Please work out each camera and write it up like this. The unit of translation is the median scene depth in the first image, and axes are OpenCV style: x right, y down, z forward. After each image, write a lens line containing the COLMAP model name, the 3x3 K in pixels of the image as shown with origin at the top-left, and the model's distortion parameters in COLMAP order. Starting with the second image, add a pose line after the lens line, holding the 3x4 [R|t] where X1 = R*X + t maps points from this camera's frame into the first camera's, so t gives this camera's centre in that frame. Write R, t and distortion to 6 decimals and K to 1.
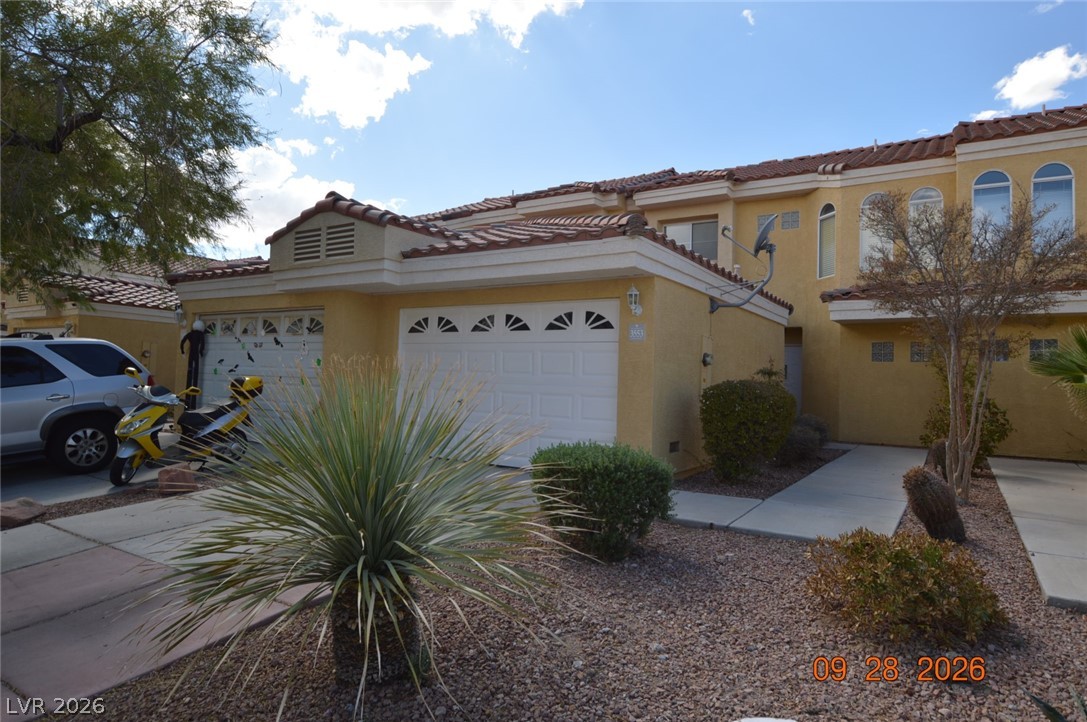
lens RADIAL K [[649.9, 0, 544.0], [0, 649.9, 357.0], [0, 0, 1]] dist [-0.005702, -0.000122]
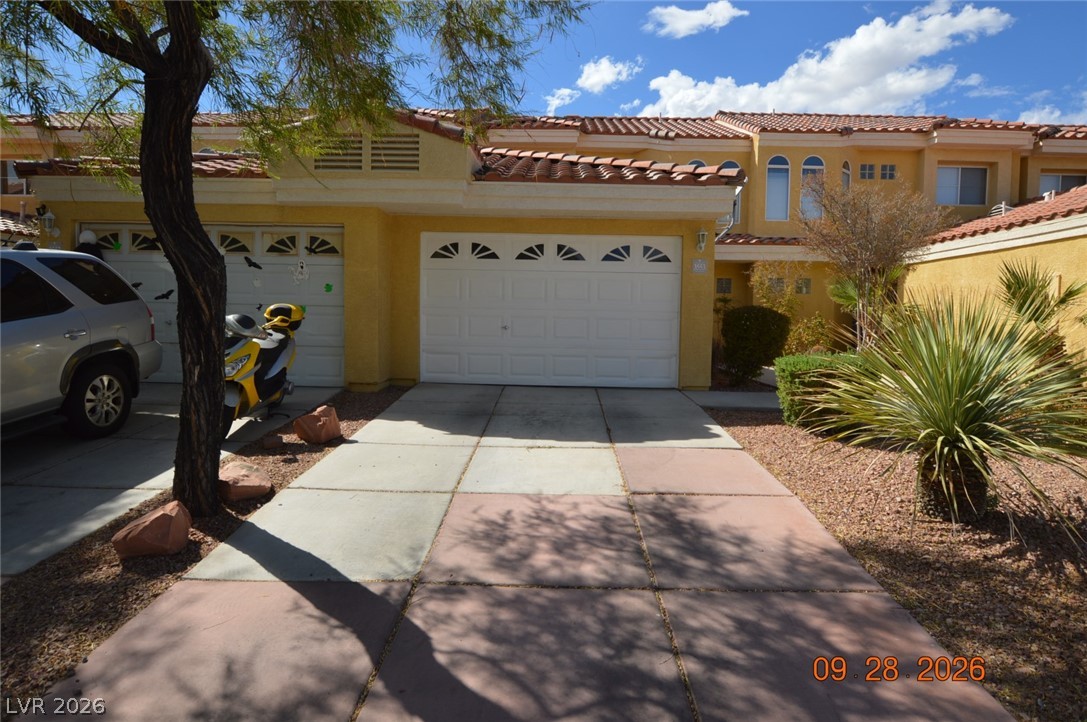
lens RADIAL K [[612.8, 0, 543.2], [0, 612.8, 362.8], [0, 0, 1]] dist [-0.014905, 0.000537]
pose [[0.849813, -0.052864, 0.524426, -0.612176], [-0.012215, 0.992715, 0.119864, 0.006726], [-0.526943, -0.108267, 0.842977, 0.150284]]
